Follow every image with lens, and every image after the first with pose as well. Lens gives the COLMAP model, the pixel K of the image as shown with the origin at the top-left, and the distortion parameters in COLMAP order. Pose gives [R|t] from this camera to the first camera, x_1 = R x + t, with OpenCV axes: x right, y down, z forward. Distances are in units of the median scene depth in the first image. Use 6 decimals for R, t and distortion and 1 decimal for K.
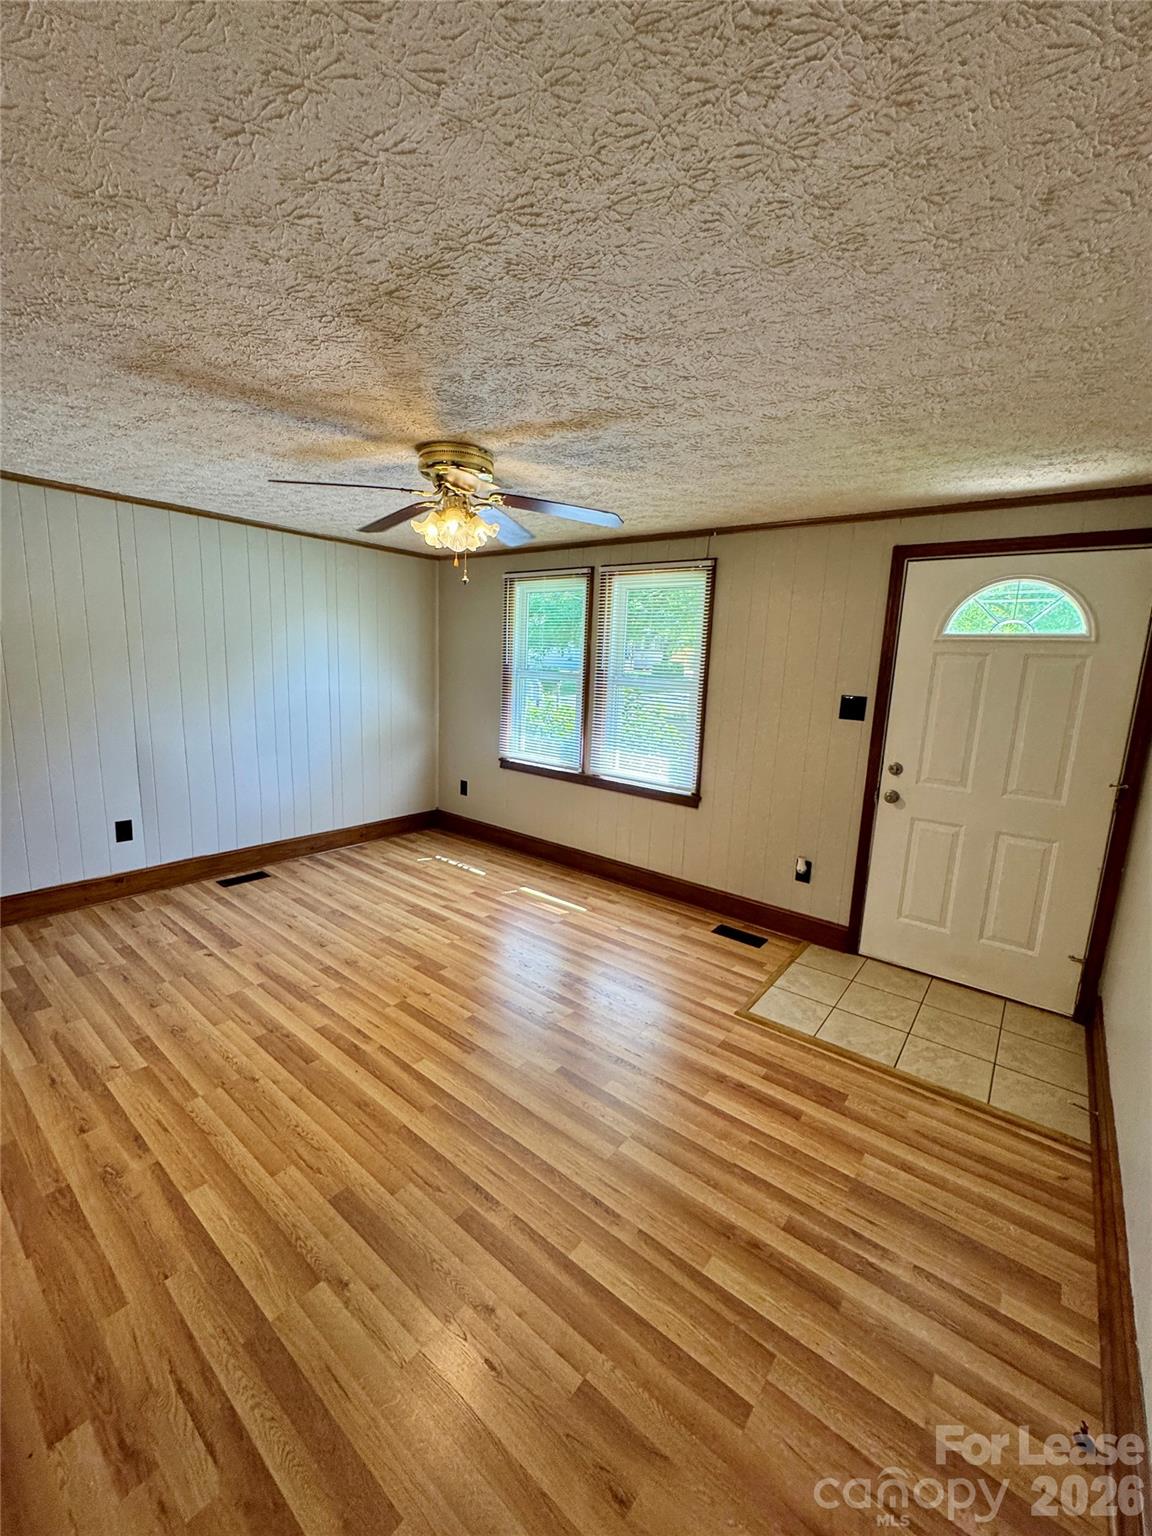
lens RADIAL K [[615.5, 0, 576.0], [0, 615.5, 768.0], [0, 0, 1]] dist [-0.000502, 0.000083]
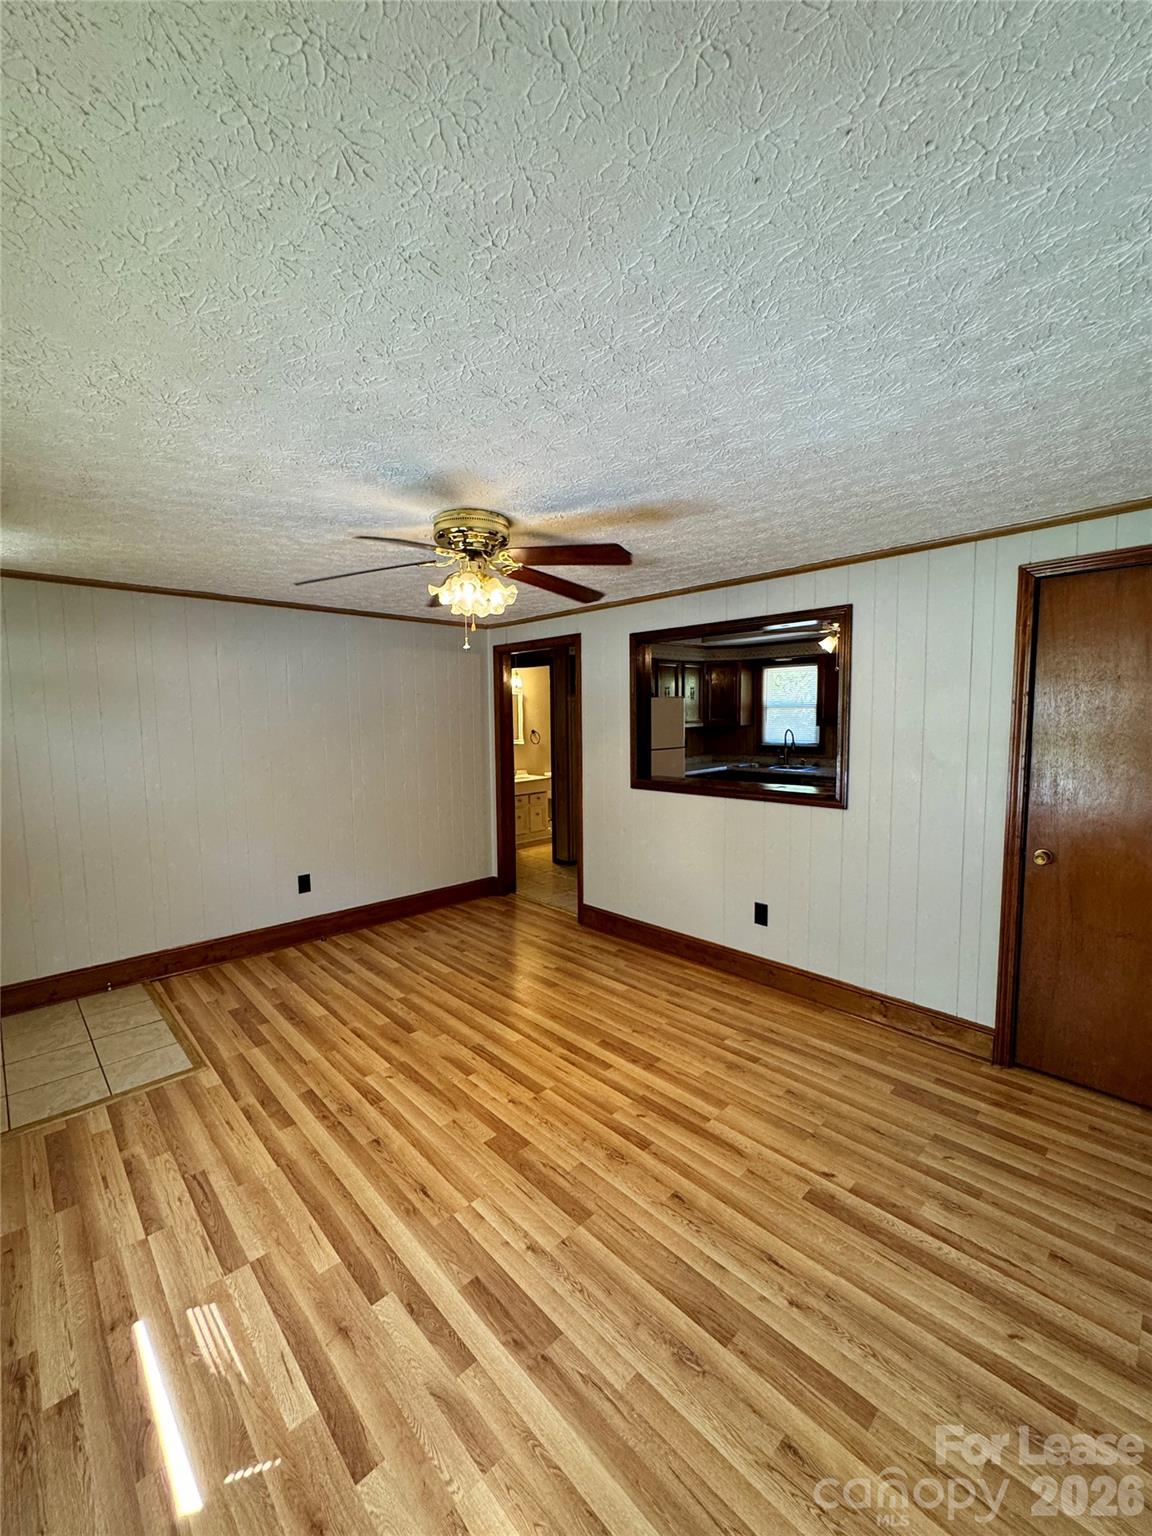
lens RADIAL K [[615.5, 0, 576.0], [0, 615.5, 768.0], [0, 0, 1]] dist [-0.000502, 0.000083]
pose [[-0.990501, -0.044869, 0.129977, -0.422500], [-0.008785, 0.963981, 0.265825, -0.325621], [-0.137223, 0.262158, -0.955219, 1.688253]]
